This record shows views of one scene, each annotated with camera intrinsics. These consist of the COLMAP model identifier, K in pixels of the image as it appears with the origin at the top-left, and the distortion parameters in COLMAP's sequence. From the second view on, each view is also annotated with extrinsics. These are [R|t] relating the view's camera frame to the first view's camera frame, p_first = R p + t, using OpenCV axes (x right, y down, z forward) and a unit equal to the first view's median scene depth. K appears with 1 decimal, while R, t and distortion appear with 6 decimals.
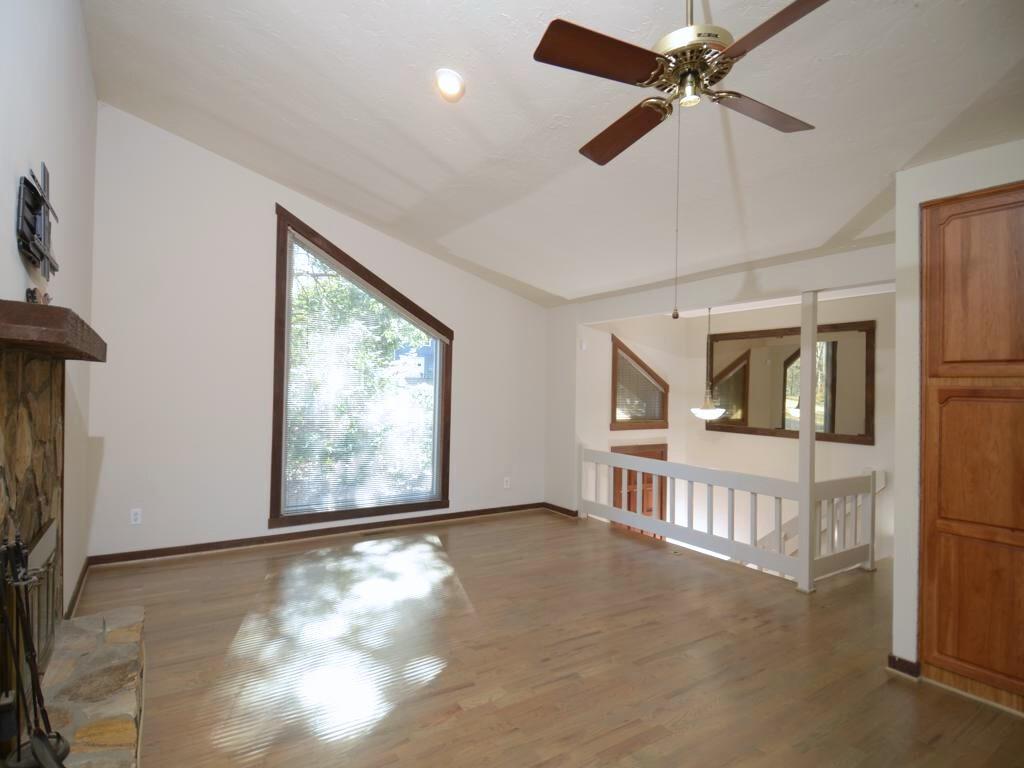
lens RADIAL K [[542.3, 0, 501.9], [0, 542.3, 379.2], [0, 0, 1]] dist [0.002582, -0.000383]
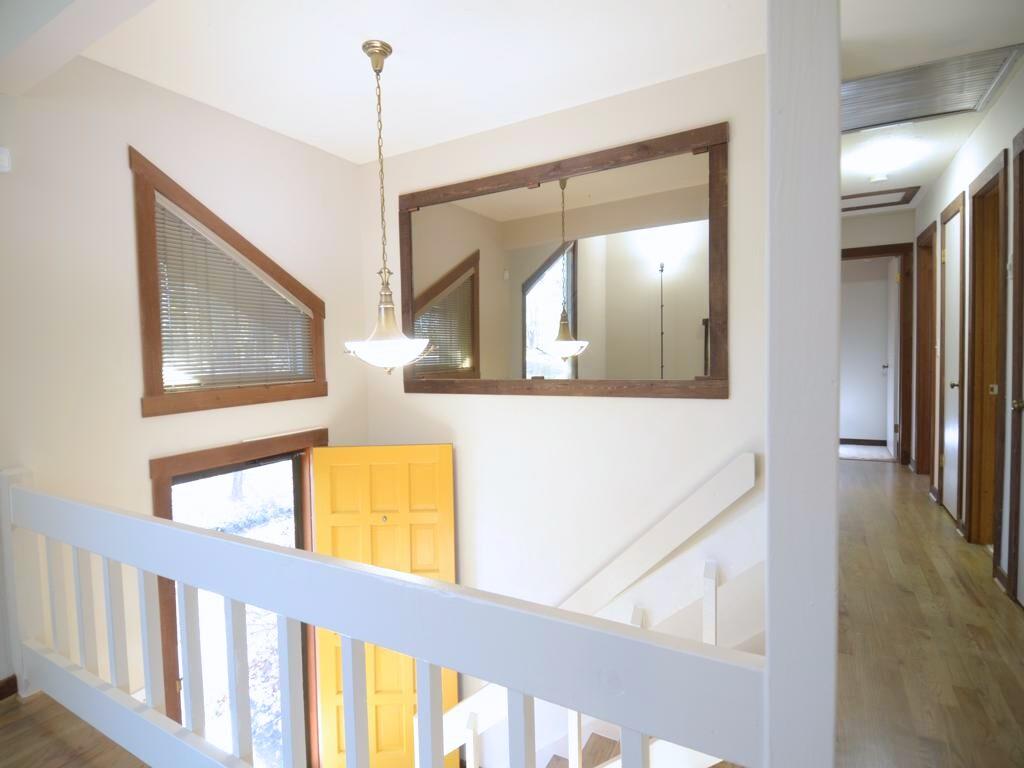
lens RADIAL K [[542.3, 0, 501.9], [0, 542.3, 379.2], [0, 0, 1]] dist [0.002582, -0.000383]
pose [[0.888892, -0.073032, 0.452258, 0.230131], [0.041135, 0.995947, 0.079980, 0.046221], [-0.456266, -0.052490, 0.888294, 0.519527]]
